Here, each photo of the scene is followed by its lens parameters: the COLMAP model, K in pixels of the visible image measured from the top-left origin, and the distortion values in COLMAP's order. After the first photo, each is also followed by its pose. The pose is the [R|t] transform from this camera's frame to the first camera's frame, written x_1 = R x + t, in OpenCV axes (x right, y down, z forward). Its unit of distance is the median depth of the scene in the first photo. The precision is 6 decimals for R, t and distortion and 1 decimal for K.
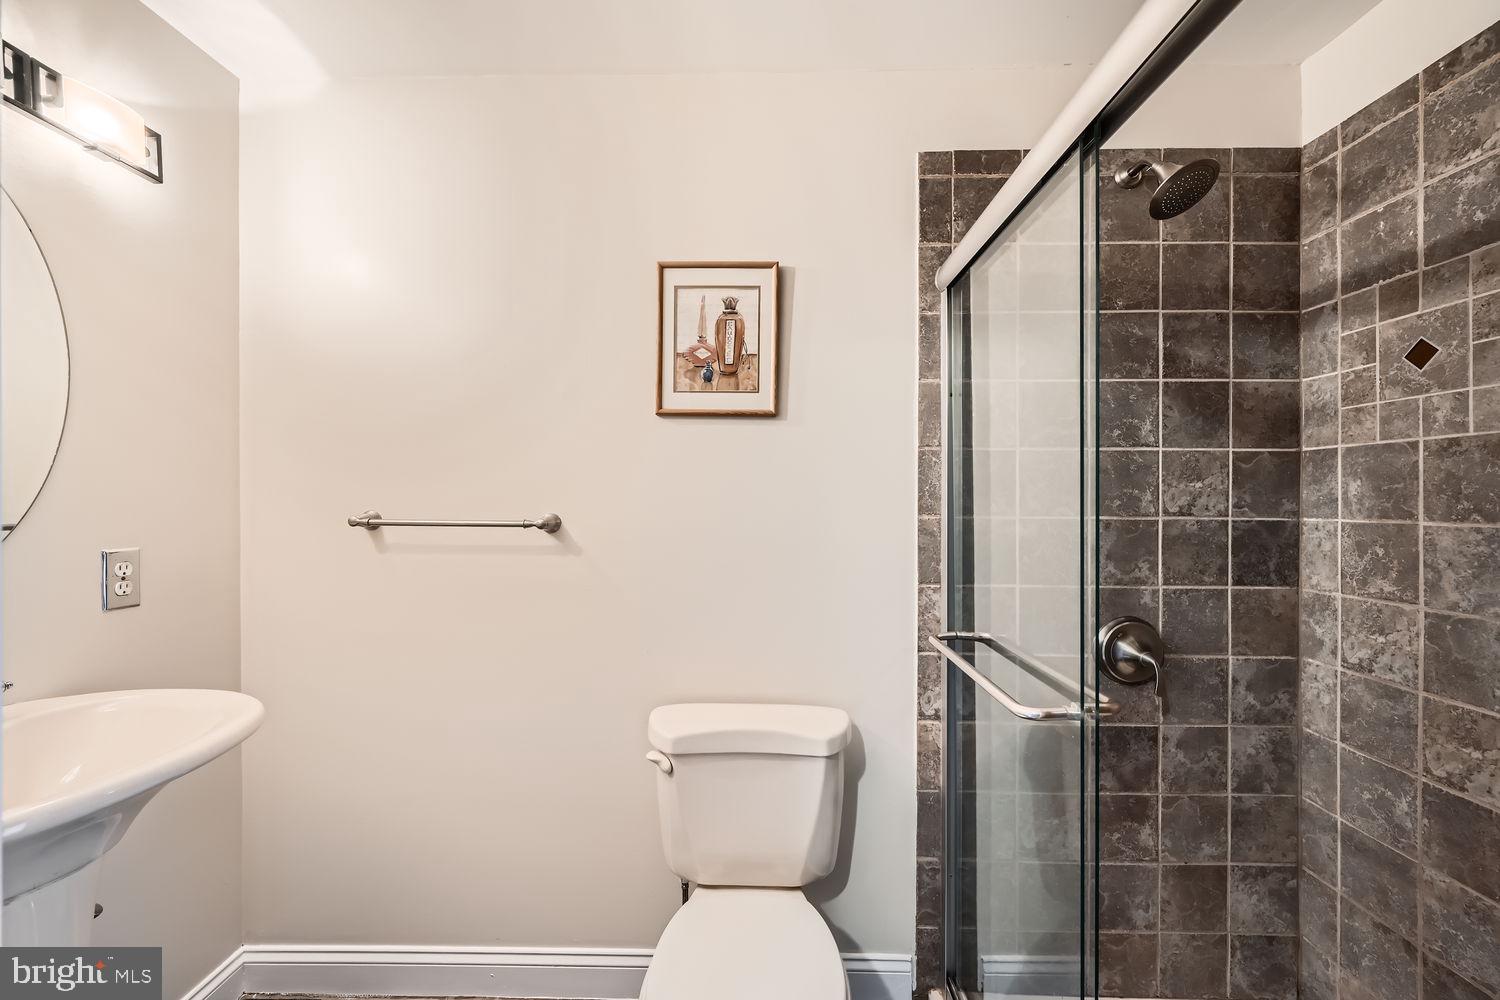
lens RADIAL K [[587.3, 0, 750.0], [0, 587.3, 500.0], [0, 0, 1]] dist [-0.013617, 0.003745]
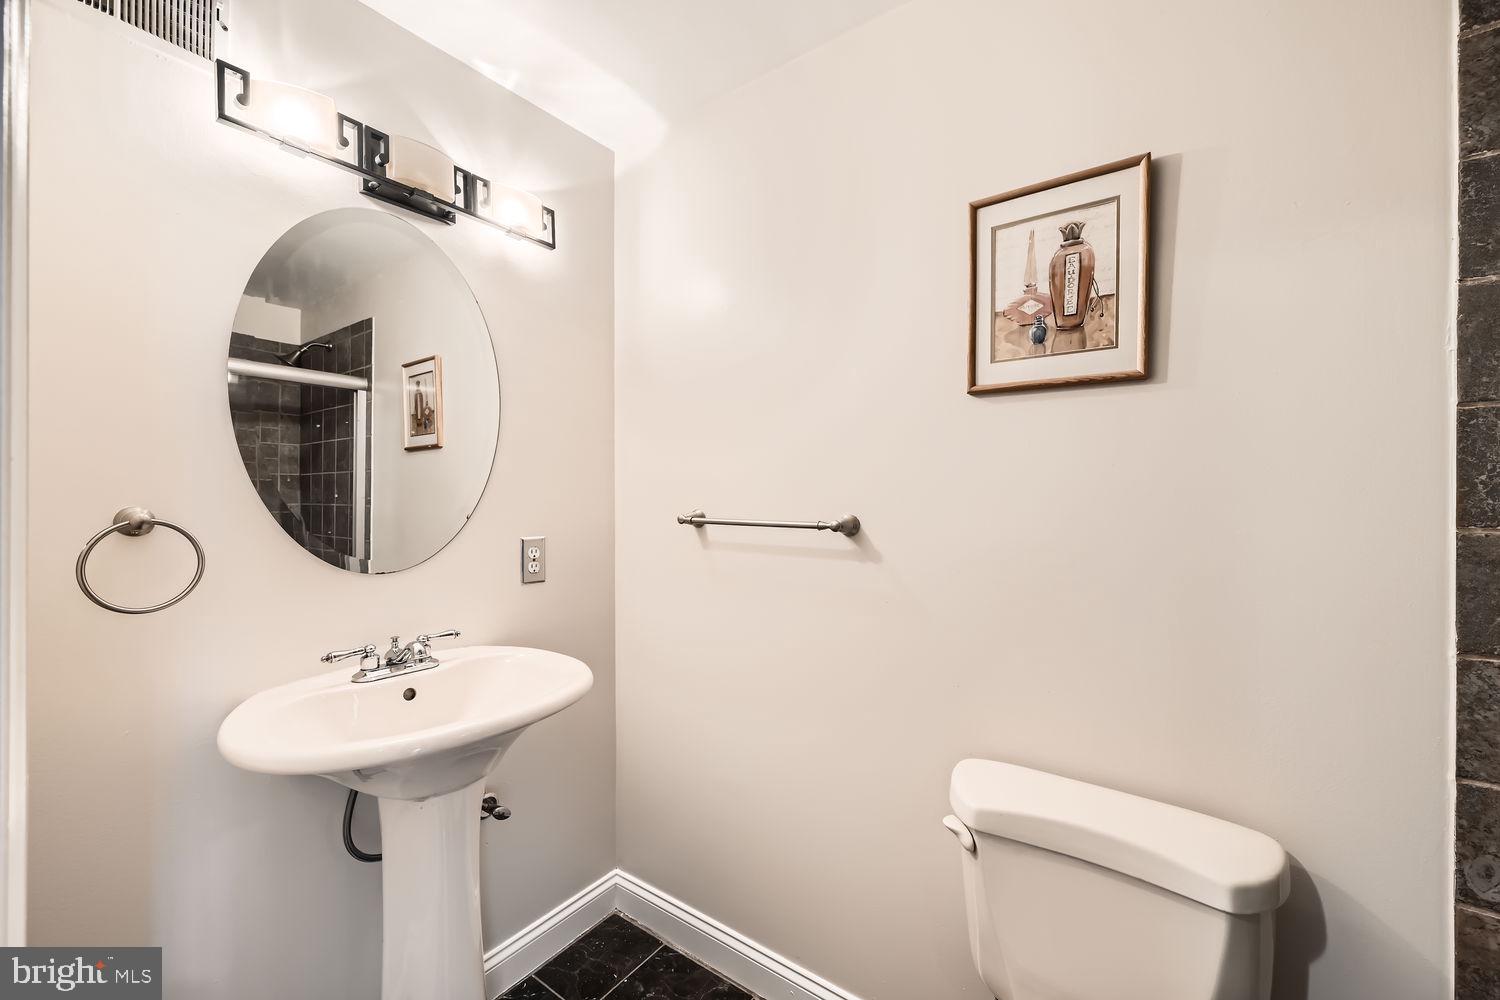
lens RADIAL K [[587.3, 0, 750.0], [0, 587.3, 500.0], [0, 0, 1]] dist [-0.013617, 0.003745]
pose [[0.818659, 0.000541, -0.574279, 0.056271], [-0.003234, 0.999988, -0.003667, 0.003899], [0.574271, 0.004859, 0.818651, 0.173919]]
